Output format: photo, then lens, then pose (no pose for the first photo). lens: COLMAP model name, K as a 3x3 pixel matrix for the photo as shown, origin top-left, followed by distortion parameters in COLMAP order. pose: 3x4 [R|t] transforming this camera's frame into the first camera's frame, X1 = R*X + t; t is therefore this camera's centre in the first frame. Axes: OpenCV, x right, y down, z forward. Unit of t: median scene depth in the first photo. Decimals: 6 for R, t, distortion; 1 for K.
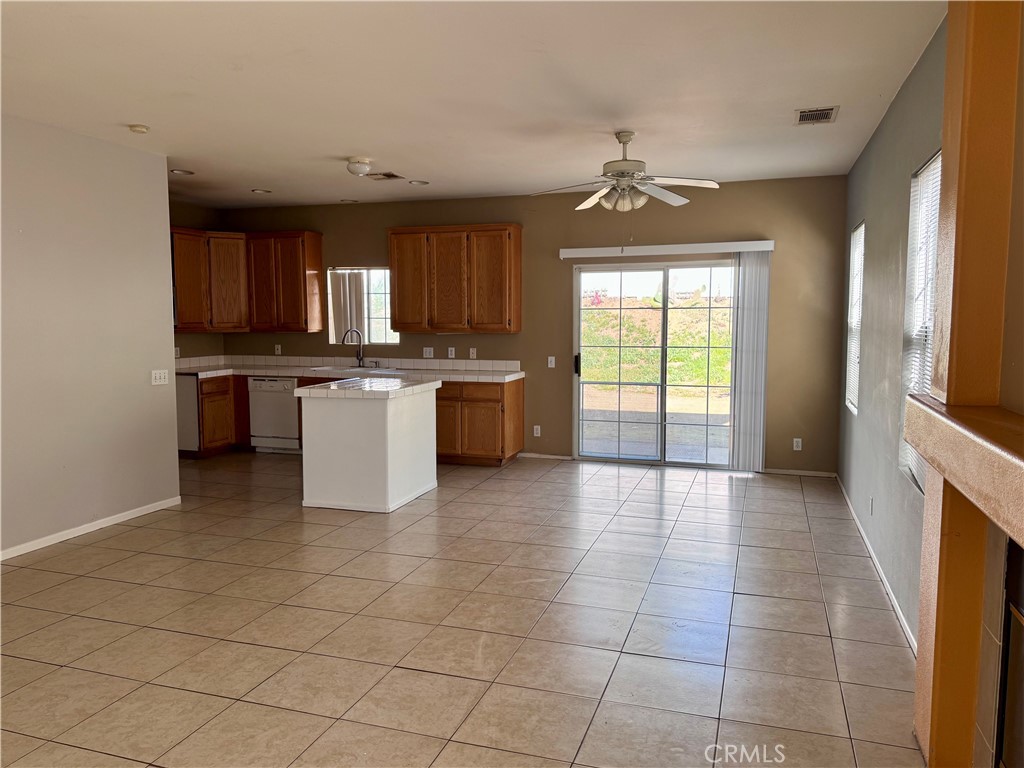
lens RADIAL K [[775.1, 0, 508.7], [0, 775.1, 384.3], [0, 0, 1]] dist [0.073513, -0.002158]
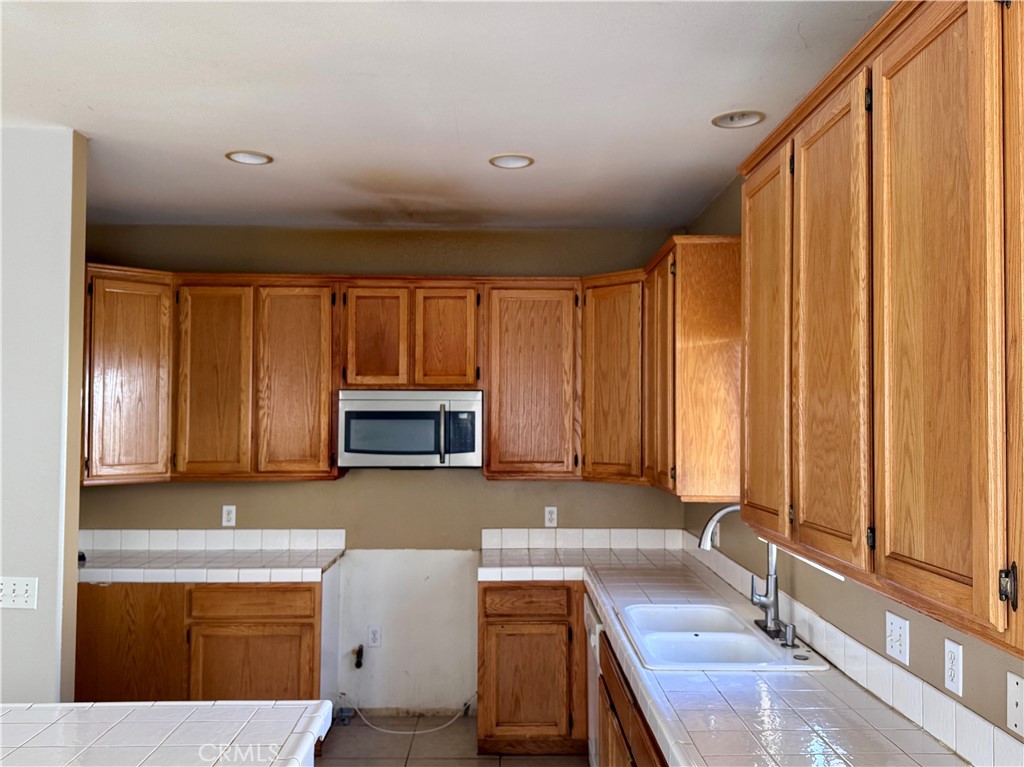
lens RADIAL K [[856.6, 0, 516.3], [0, 856.6, 365.0], [0, 0, 1]] dist [0.054624, -0.066141]
pose [[0.335879, -0.052691, -0.940430, 0.119189], [-0.084764, 0.992692, -0.085893, -0.099729], [0.938083, 0.108564, 0.328958, 0.873515]]
